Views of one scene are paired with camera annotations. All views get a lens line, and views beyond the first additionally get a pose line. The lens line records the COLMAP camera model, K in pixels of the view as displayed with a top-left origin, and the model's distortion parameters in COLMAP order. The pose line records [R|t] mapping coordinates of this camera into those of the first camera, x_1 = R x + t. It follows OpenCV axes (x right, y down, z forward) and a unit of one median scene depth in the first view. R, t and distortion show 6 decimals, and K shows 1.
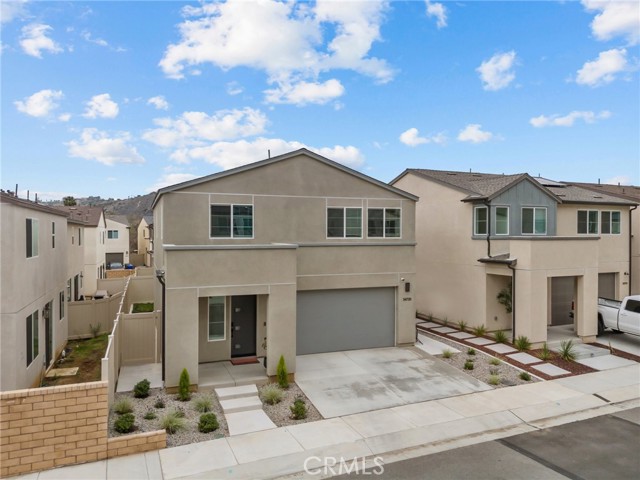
lens RADIAL K [[473.1, 0, 324.1], [0, 473.1, 236.1], [0, 0, 1]] dist [0.052562, -0.043836]
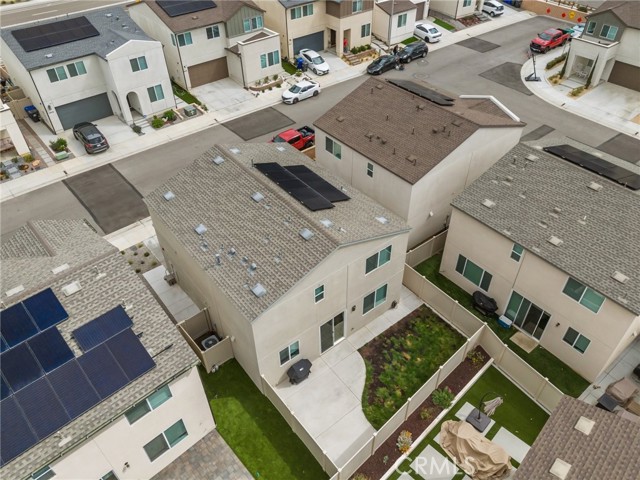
lens RADIAL K [[473.1, 0, 321.2], [0, 473.1, 238.3], [0, 0, 1]] dist [0.052562, -0.043836]
pose [[-0.954764, 0.205687, -0.214751, 0.030877], [0.010890, 0.745882, 0.665989, -1.103600], [0.297164, 0.633524, -0.714382, 2.669382]]
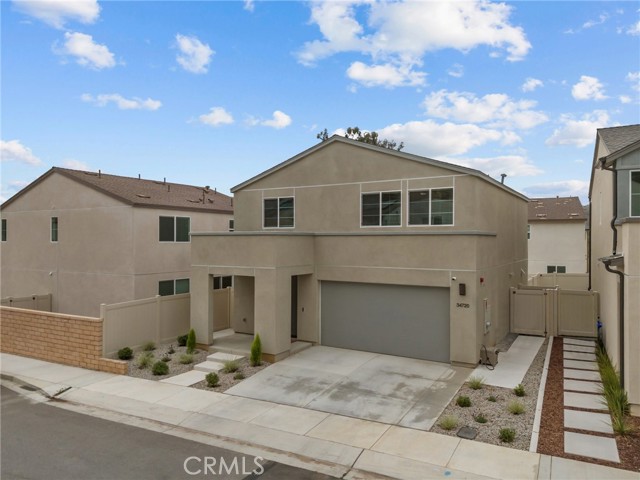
lens RADIAL K [[473.1, 0, 320.1], [0, 473.1, 239.7], [0, 0, 1]] dist [0.052562, -0.043836]
pose [[0.614327, -0.002573, -0.789047, 0.766486], [-0.005836, 0.999953, -0.007805, 0.041356], [0.789030, 0.009400, 0.614283, 0.413106]]
